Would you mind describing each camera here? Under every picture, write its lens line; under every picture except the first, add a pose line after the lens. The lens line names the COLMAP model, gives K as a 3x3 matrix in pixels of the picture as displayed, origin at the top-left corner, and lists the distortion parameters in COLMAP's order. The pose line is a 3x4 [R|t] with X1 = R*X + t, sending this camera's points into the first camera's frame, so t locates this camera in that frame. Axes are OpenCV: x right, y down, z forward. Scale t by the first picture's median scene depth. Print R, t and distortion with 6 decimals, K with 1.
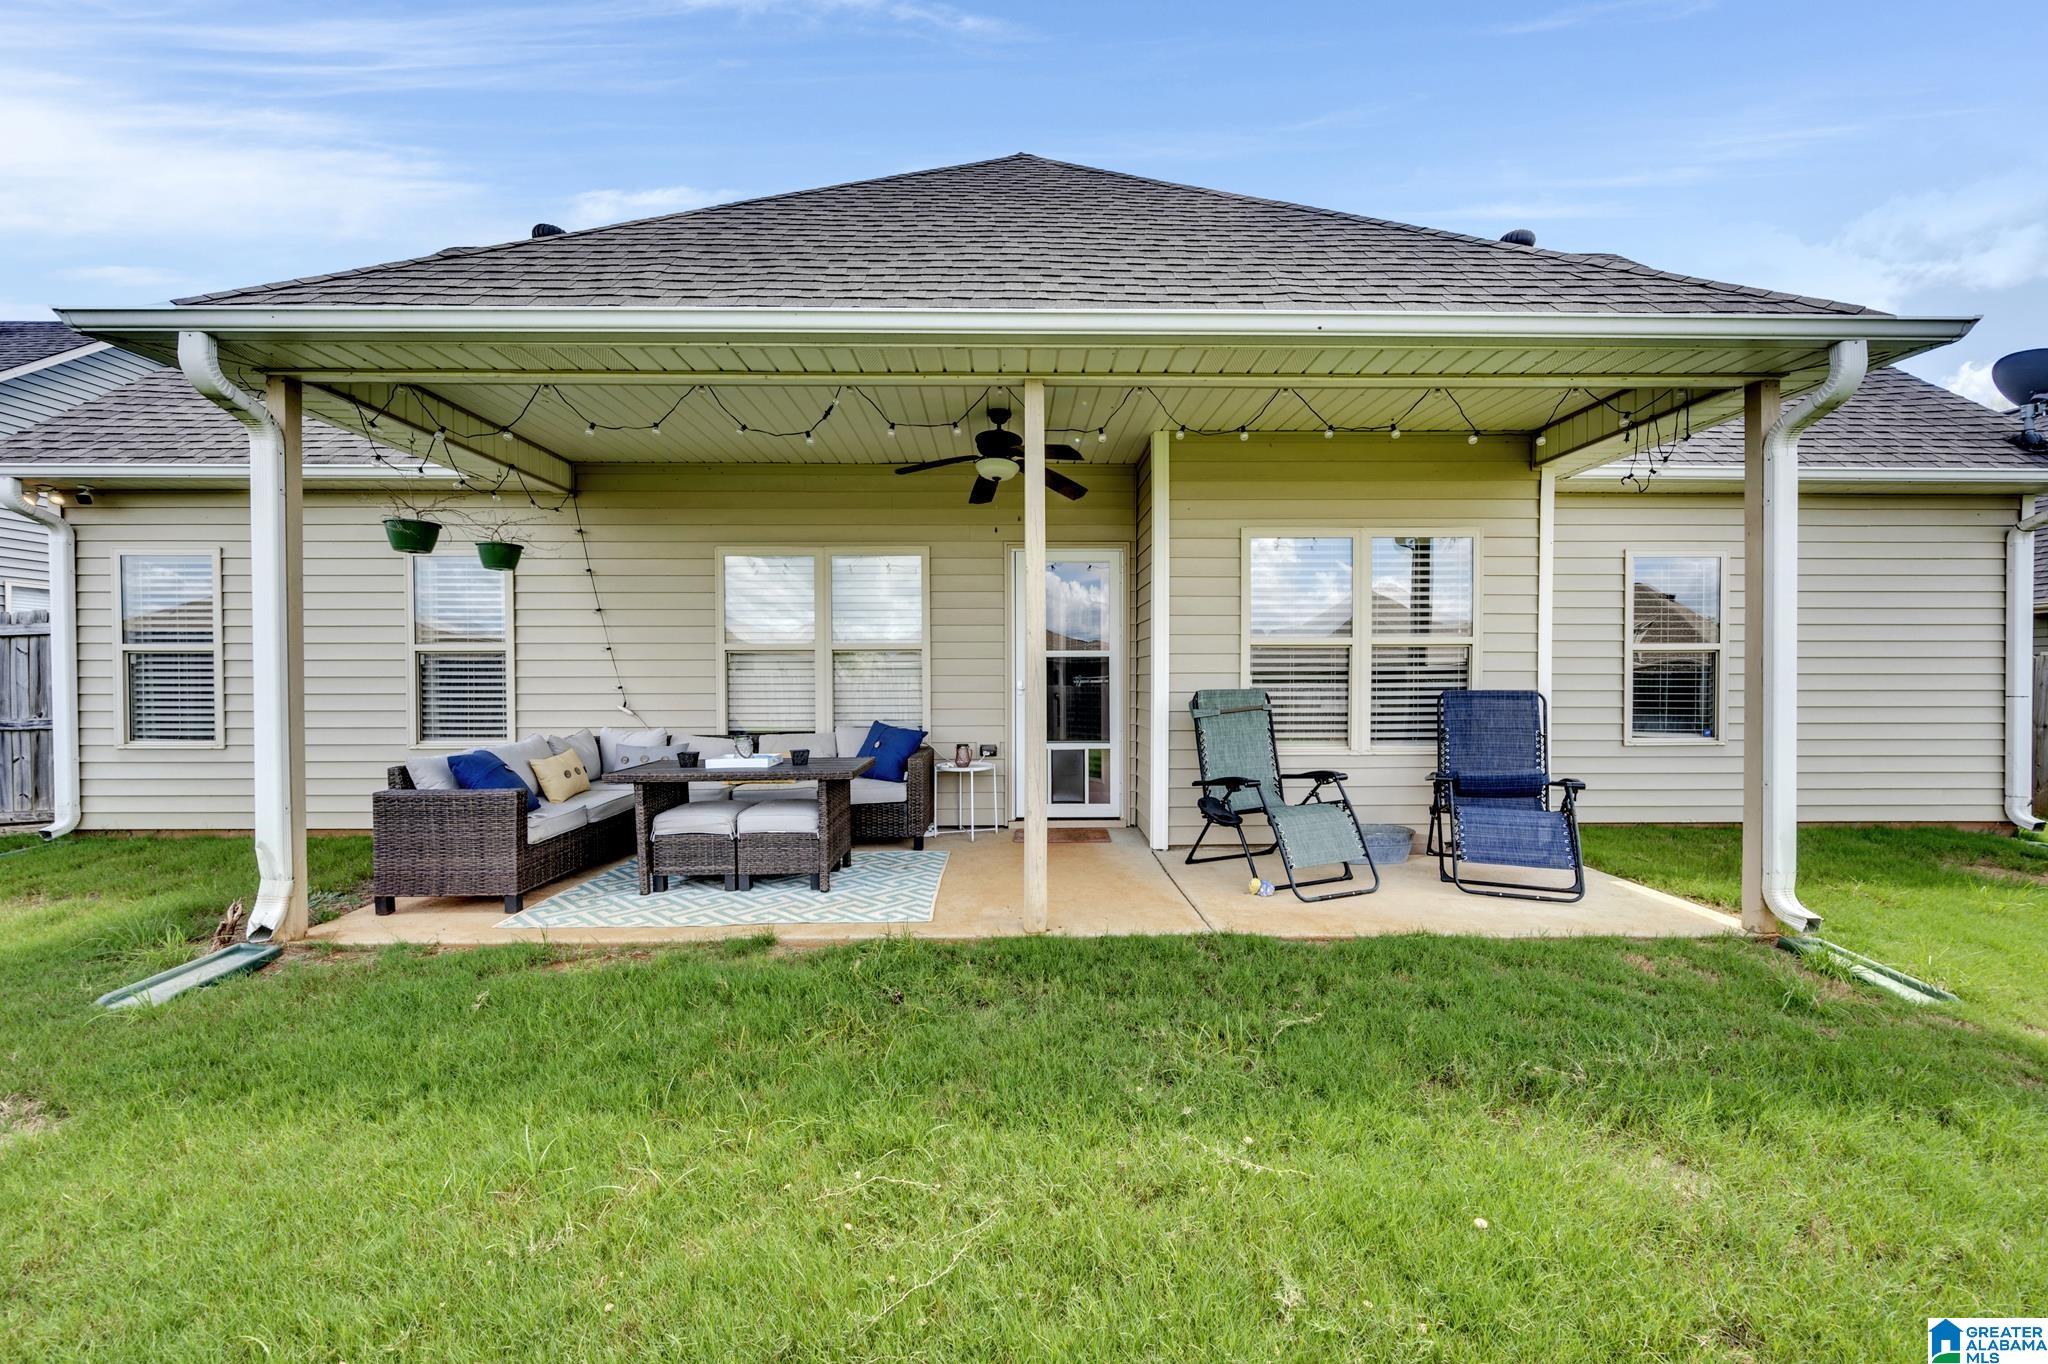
lens RADIAL K [[806.0, 0, 1012.9], [0, 806.0, 686.5], [0, 0, 1]] dist [0.001699, -0.000977]
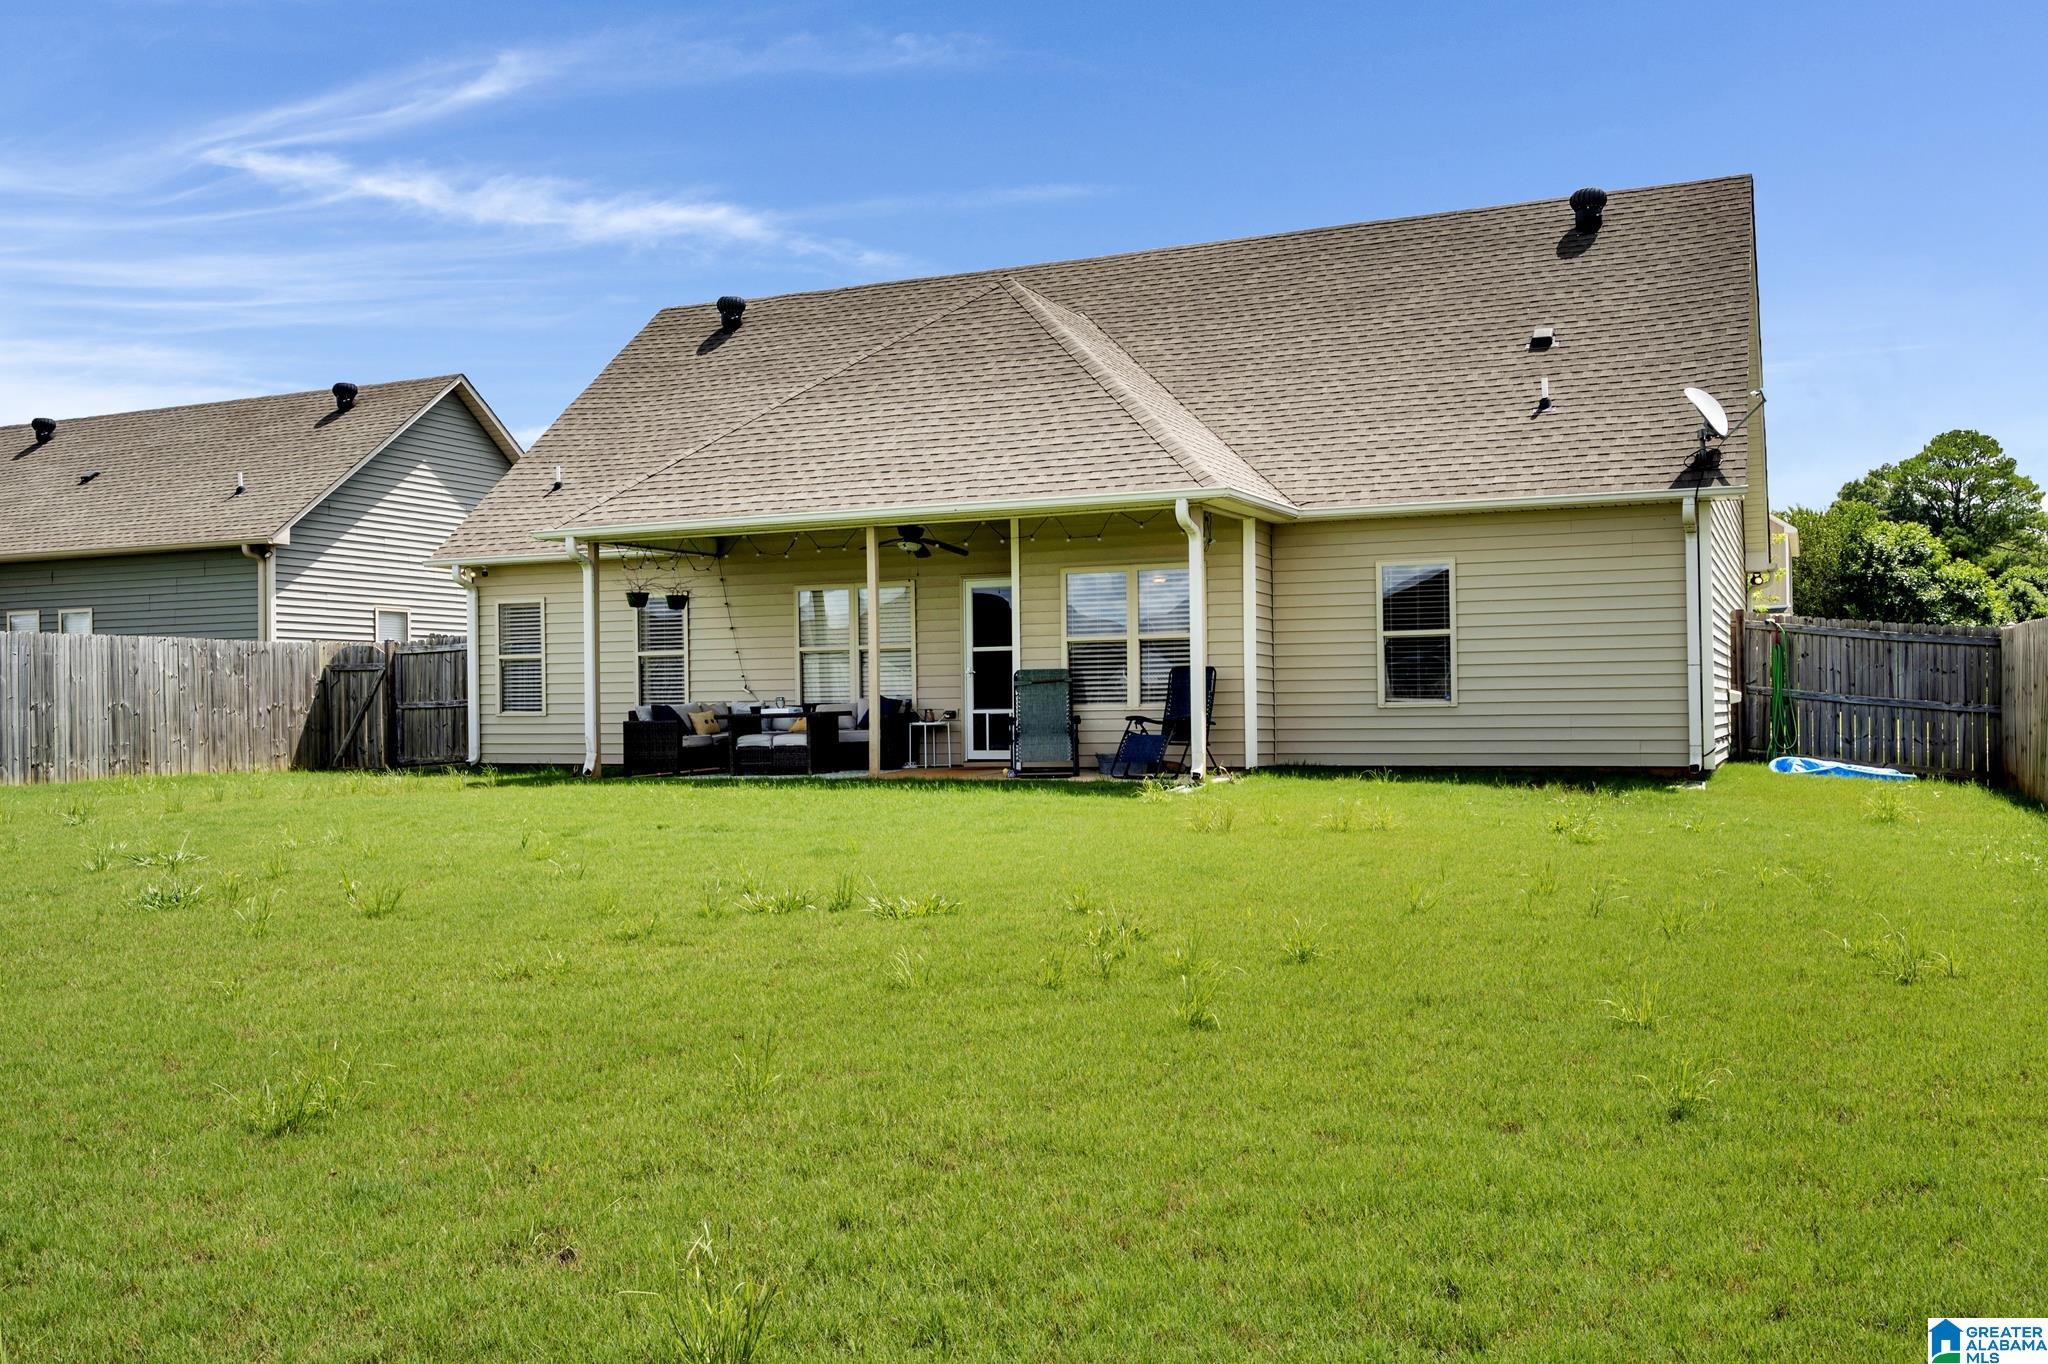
lens RADIAL K [[1992.8, 0, 1002.6], [0, 1992.8, 680.6], [0, 0, 1]] dist [0.002392, 0.000000]
pose [[0.896575, -0.015382, -0.442624, 1.785532], [0.006663, 0.999752, -0.021248, 0.101055], [0.442841, 0.016101, 0.896456, -2.398151]]
